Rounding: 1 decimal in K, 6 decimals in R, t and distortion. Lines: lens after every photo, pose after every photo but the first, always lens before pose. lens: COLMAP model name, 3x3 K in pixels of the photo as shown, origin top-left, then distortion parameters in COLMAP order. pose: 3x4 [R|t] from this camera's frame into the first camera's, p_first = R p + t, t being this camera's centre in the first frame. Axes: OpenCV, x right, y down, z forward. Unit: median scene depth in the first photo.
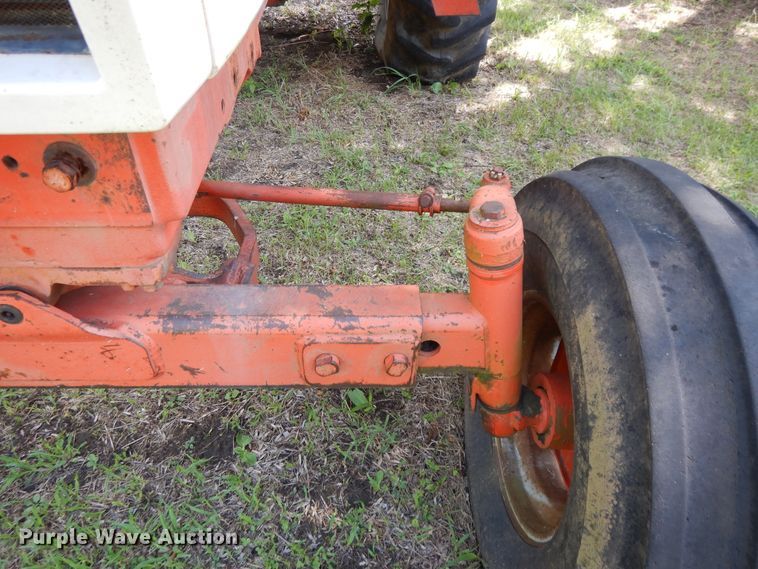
lens RADIAL K [[538.8, 0, 379.0], [0, 538.8, 284.5], [0, 0, 1]] dist [0.000419, 0.004230]
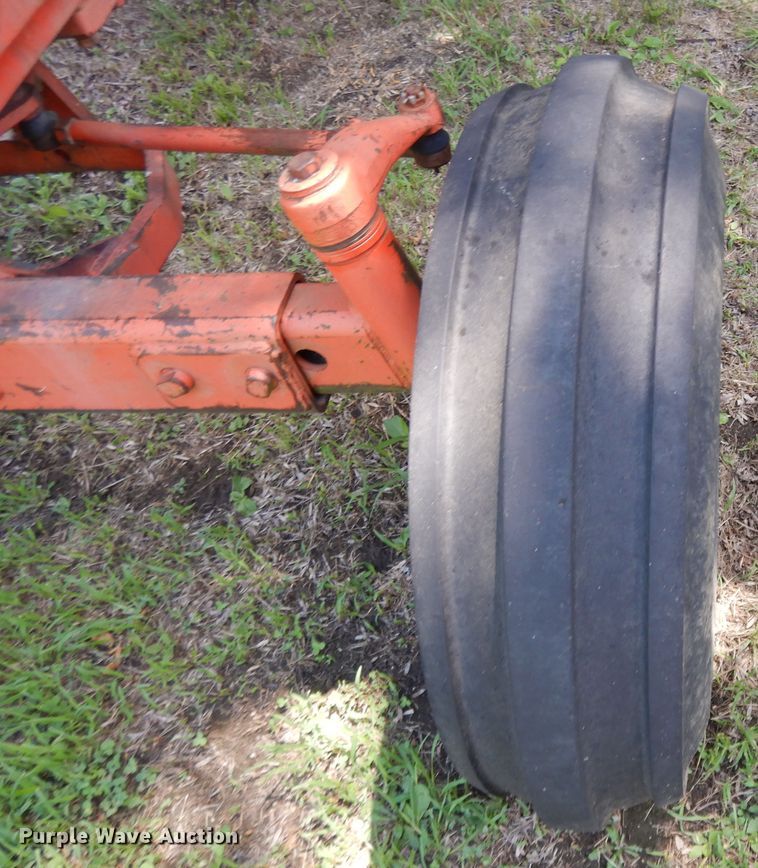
lens RADIAL K [[801.3, 0, 379.0], [0, 801.3, 464.6], [0, 0, 1]] dist [0.010739, 0.008008]
pose [[0.986176, 0.012959, -0.165195, 0.128340], [0.028359, 0.969028, 0.245317, -0.003297], [0.163258, -0.246610, 0.955264, -0.024062]]
